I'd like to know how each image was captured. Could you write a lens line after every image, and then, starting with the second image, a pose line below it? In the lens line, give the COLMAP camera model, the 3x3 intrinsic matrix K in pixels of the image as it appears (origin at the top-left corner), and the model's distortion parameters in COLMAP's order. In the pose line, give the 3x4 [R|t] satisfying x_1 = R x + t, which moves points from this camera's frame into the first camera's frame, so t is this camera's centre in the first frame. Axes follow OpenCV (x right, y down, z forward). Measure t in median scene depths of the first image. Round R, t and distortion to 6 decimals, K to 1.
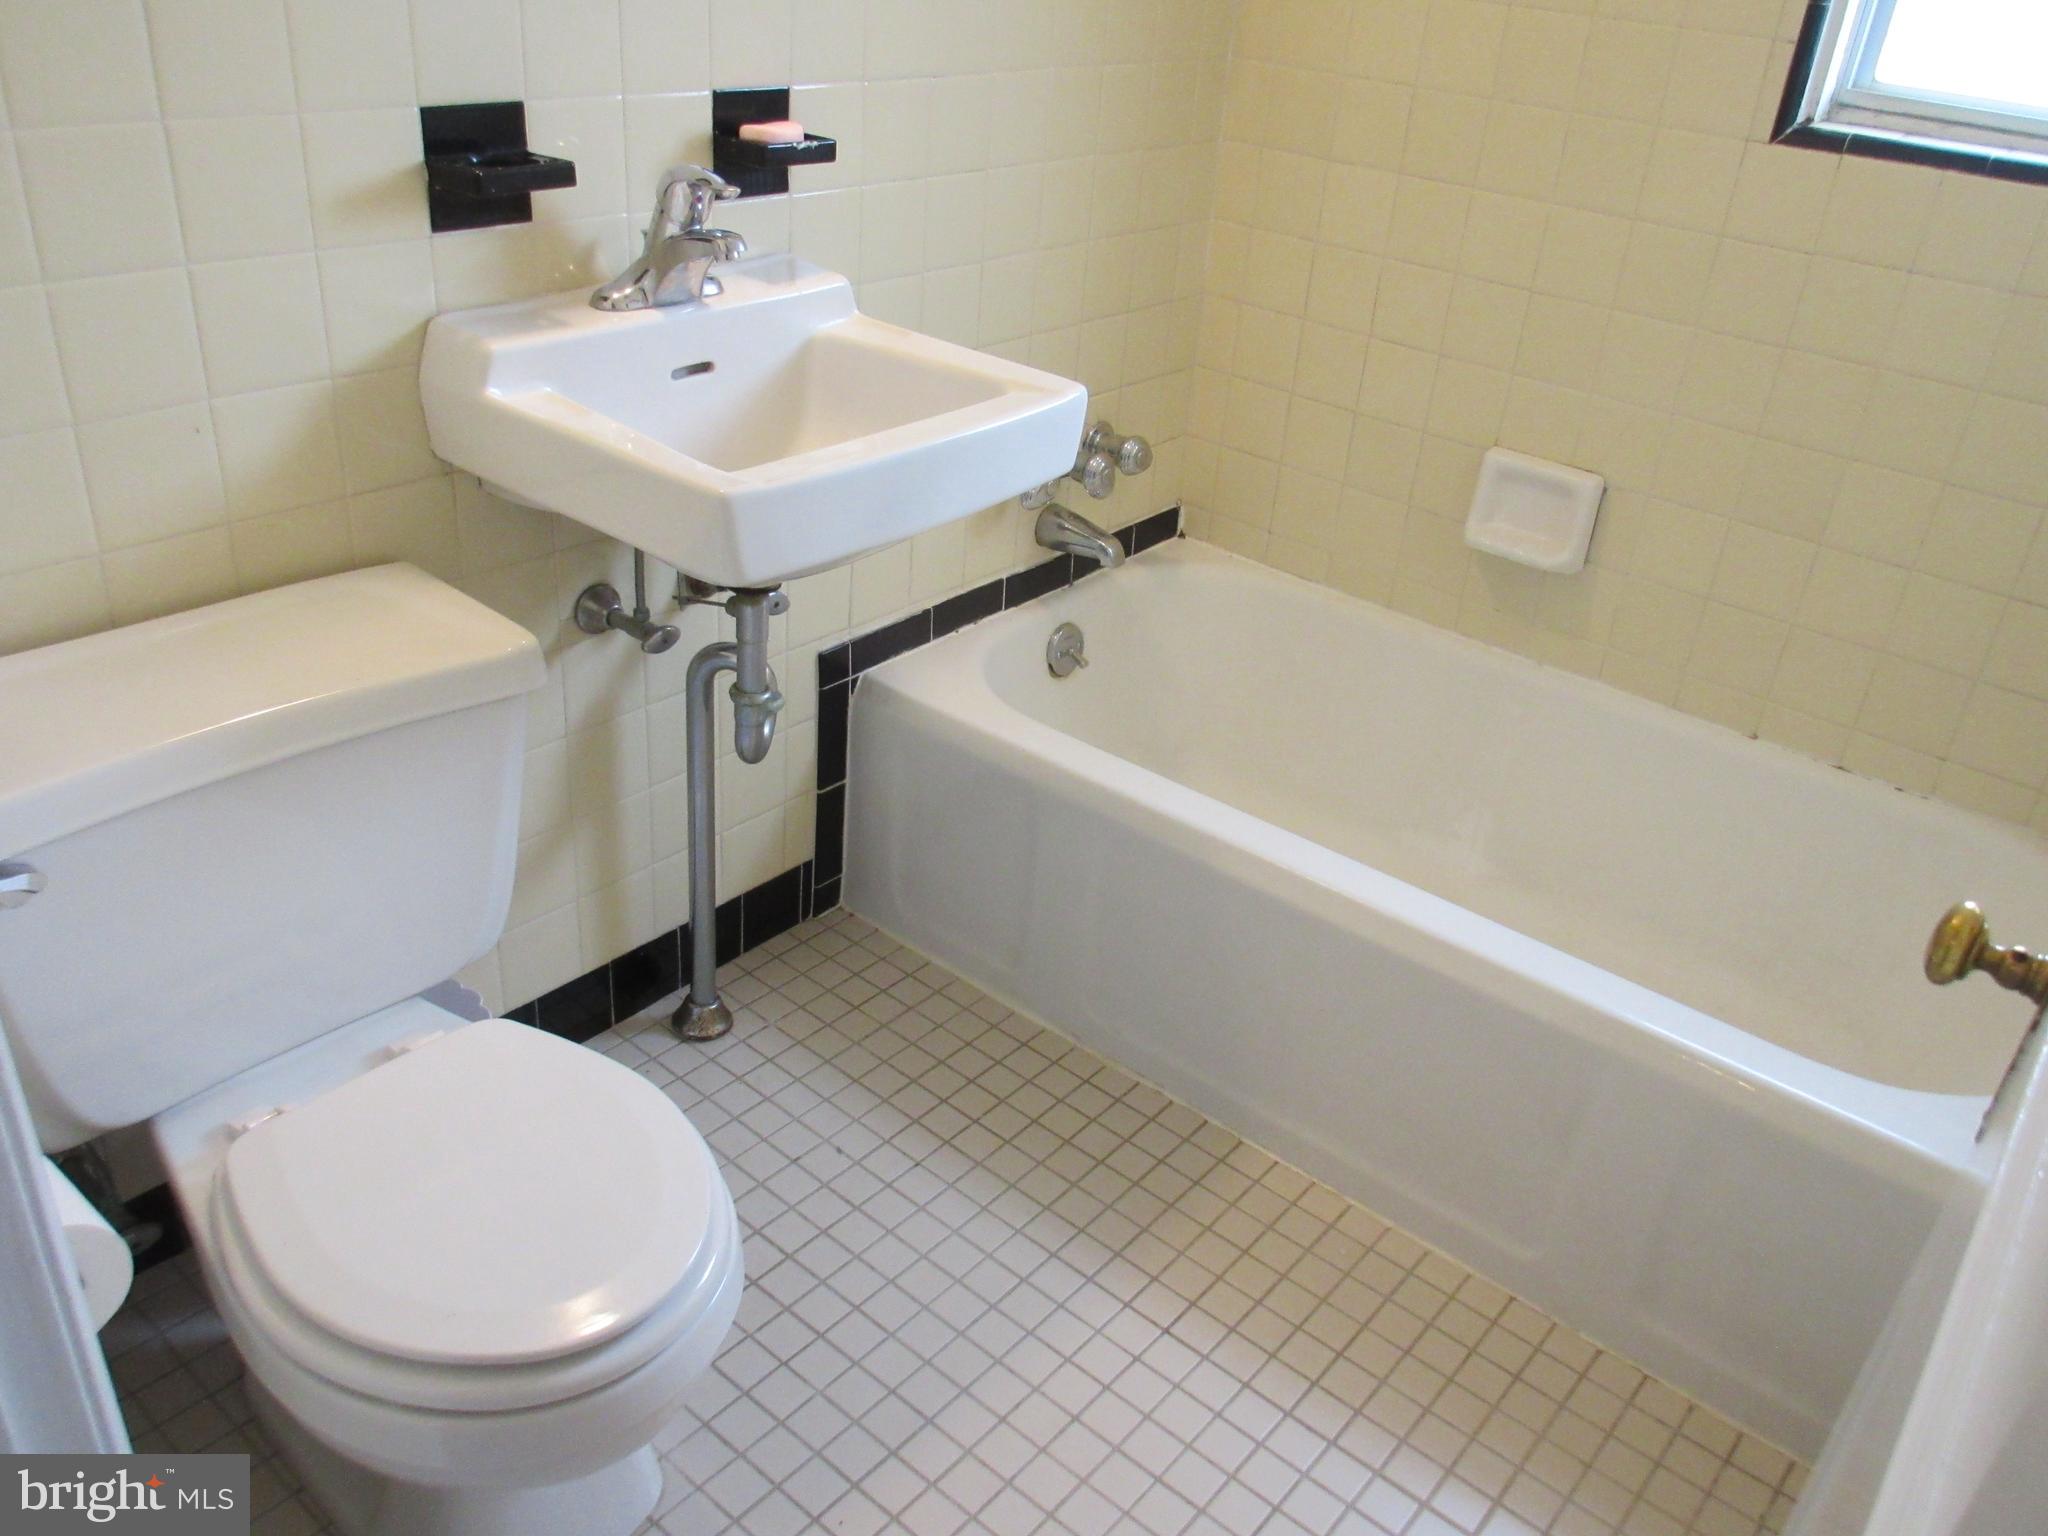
lens RADIAL K [[1617.7, 0, 1031.2], [0, 1617.7, 800.7], [0, 0, 1]] dist [-0.026246, 0.012505]
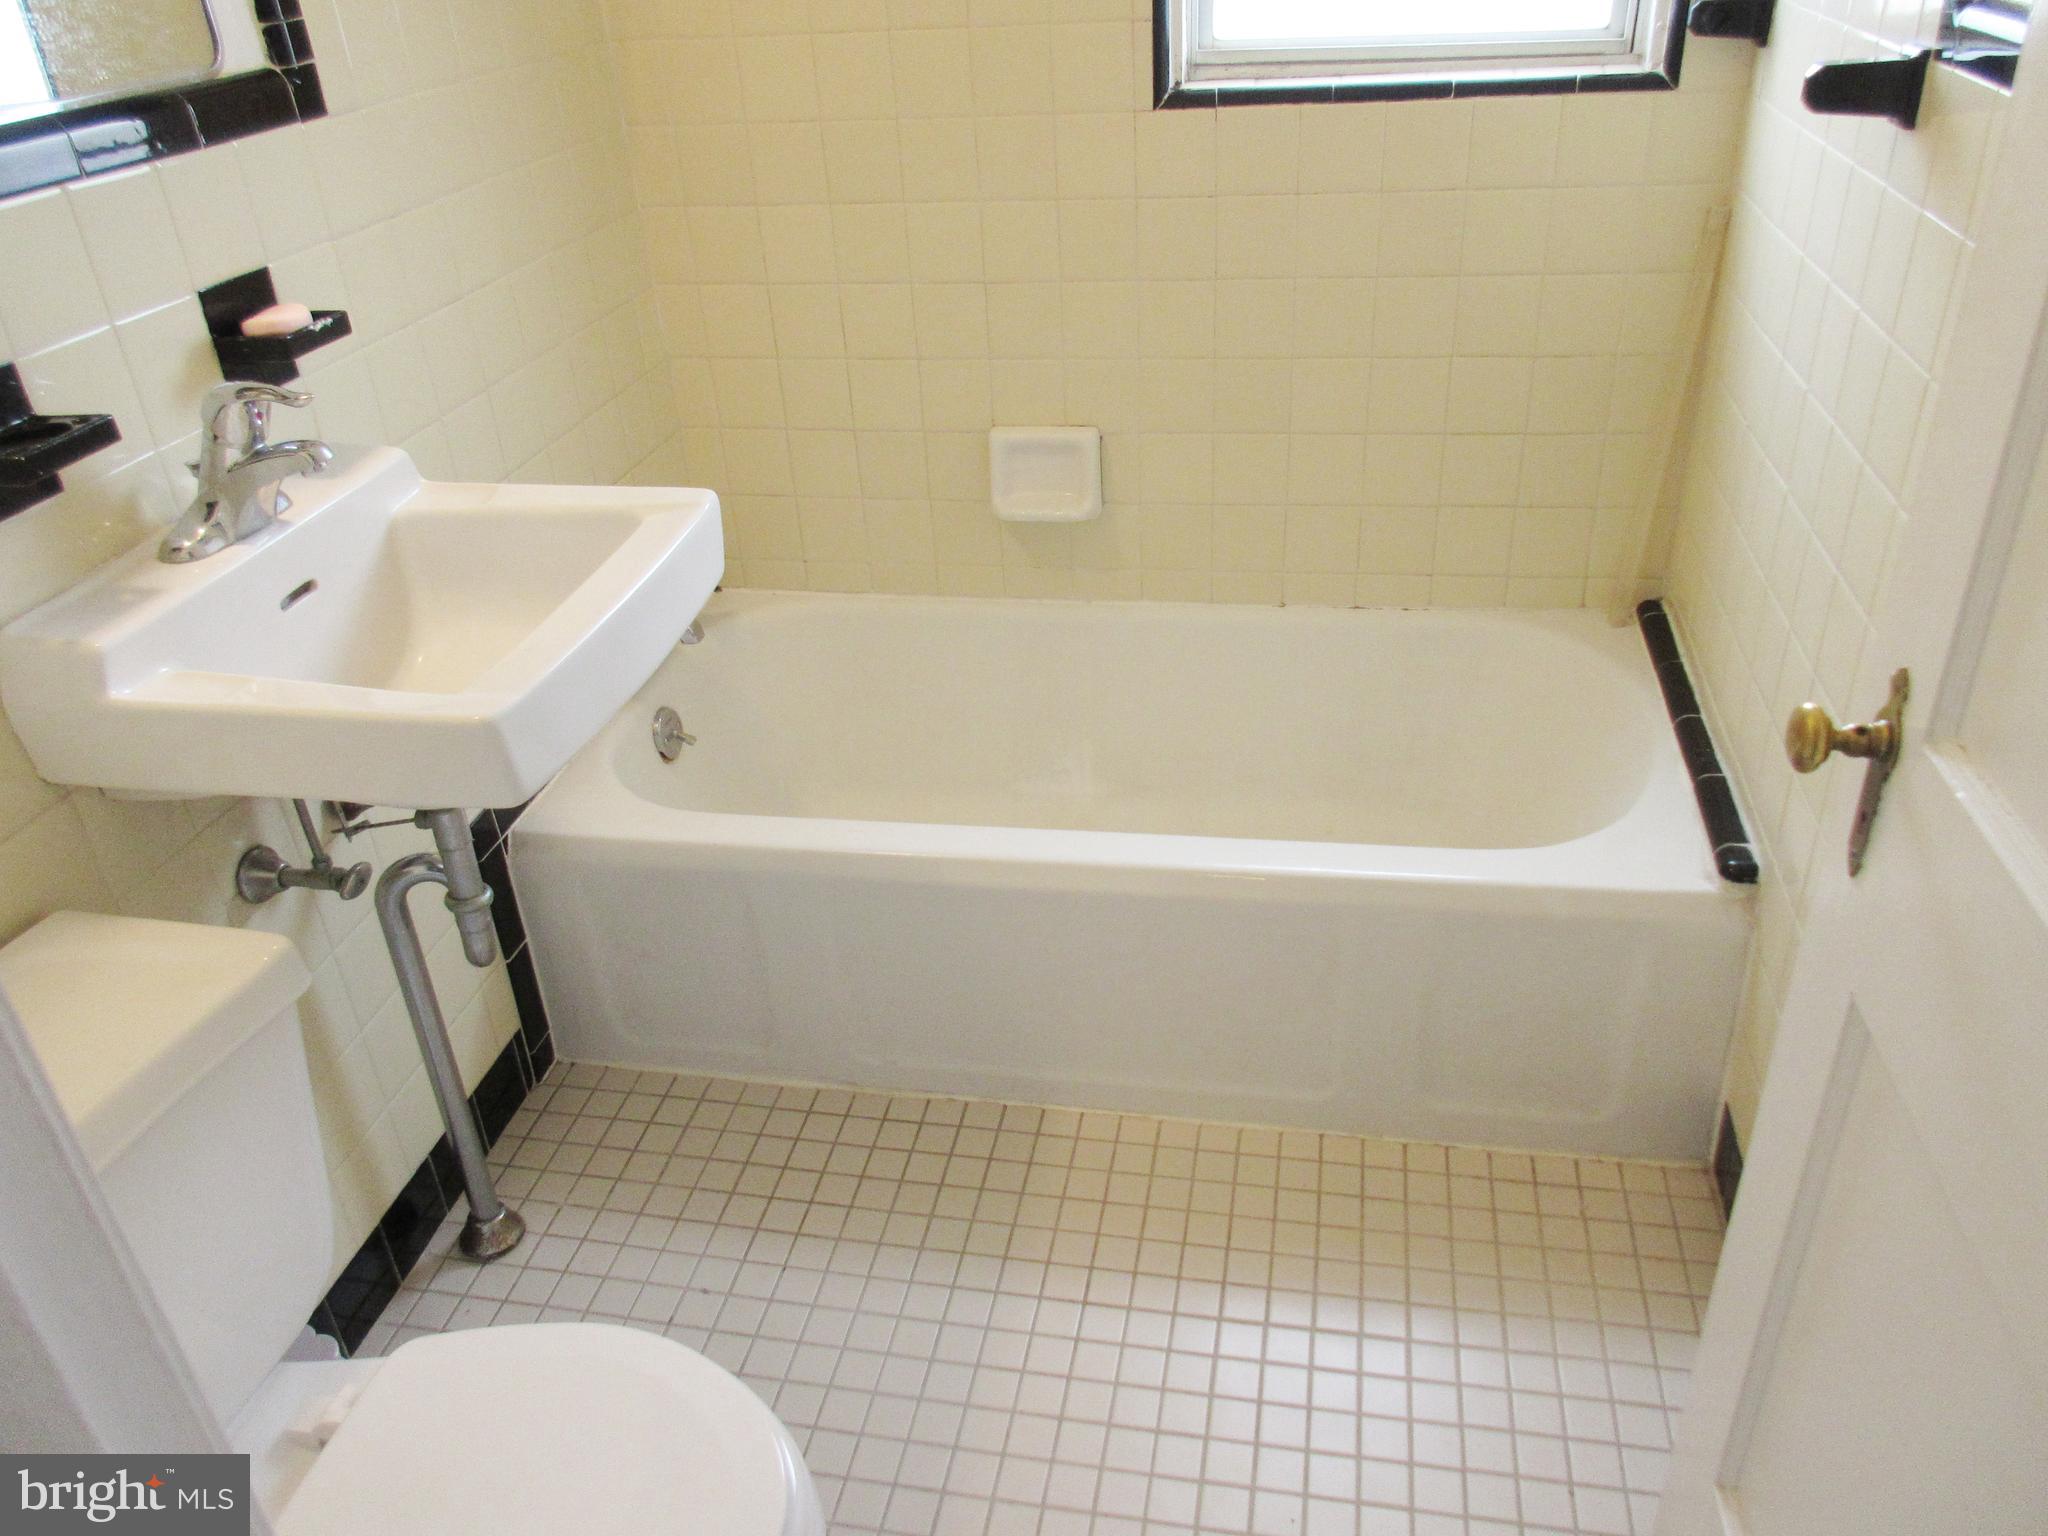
lens RADIAL K [[1523.9, 0, 1027.8], [0, 1523.9, 794.9], [0, 0, 1]] dist [-0.006765, 0.000013]
pose [[0.866474, -0.354288, 0.351715, -0.172545], [0.346807, 0.933949, 0.086400, -0.081518], [-0.359094, 0.047114, 0.932111, 0.048807]]
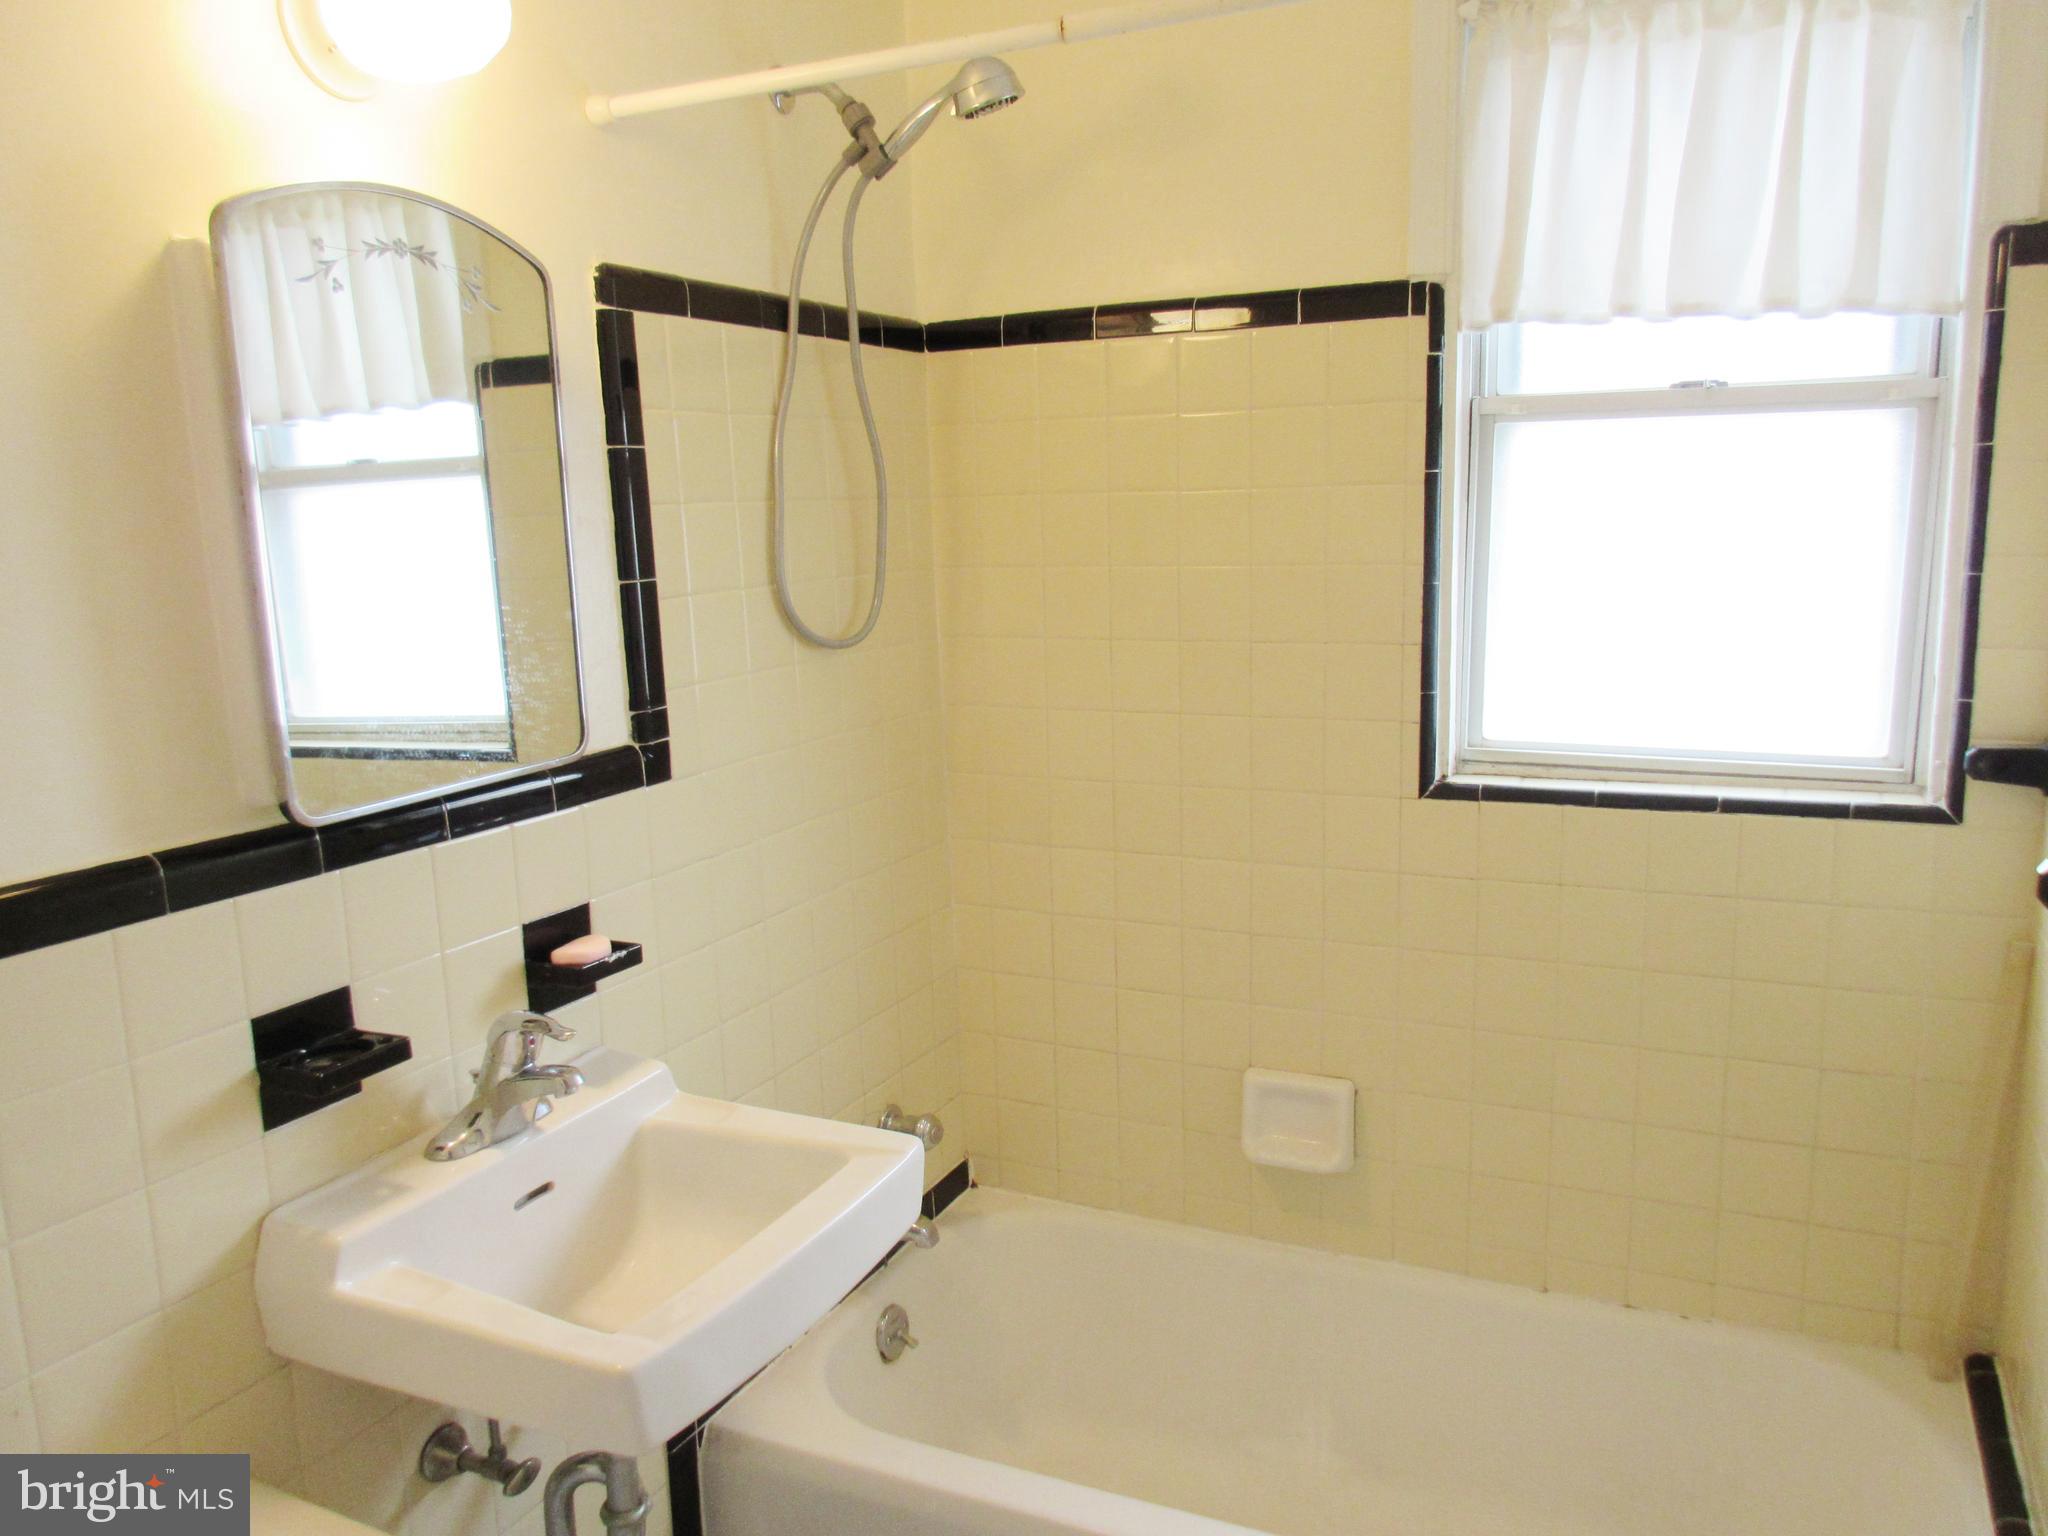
lens RADIAL K [[1523.9, 0, 1029.7], [0, 1523.9, 784.0], [0, 0, 1]] dist [-0.006765, 0.000013]
pose [[0.964820, -0.144852, 0.219407, -0.072599], [0.209685, 0.927389, -0.309809, -0.129199], [-0.158600, 0.344916, 0.925137, -0.016125]]
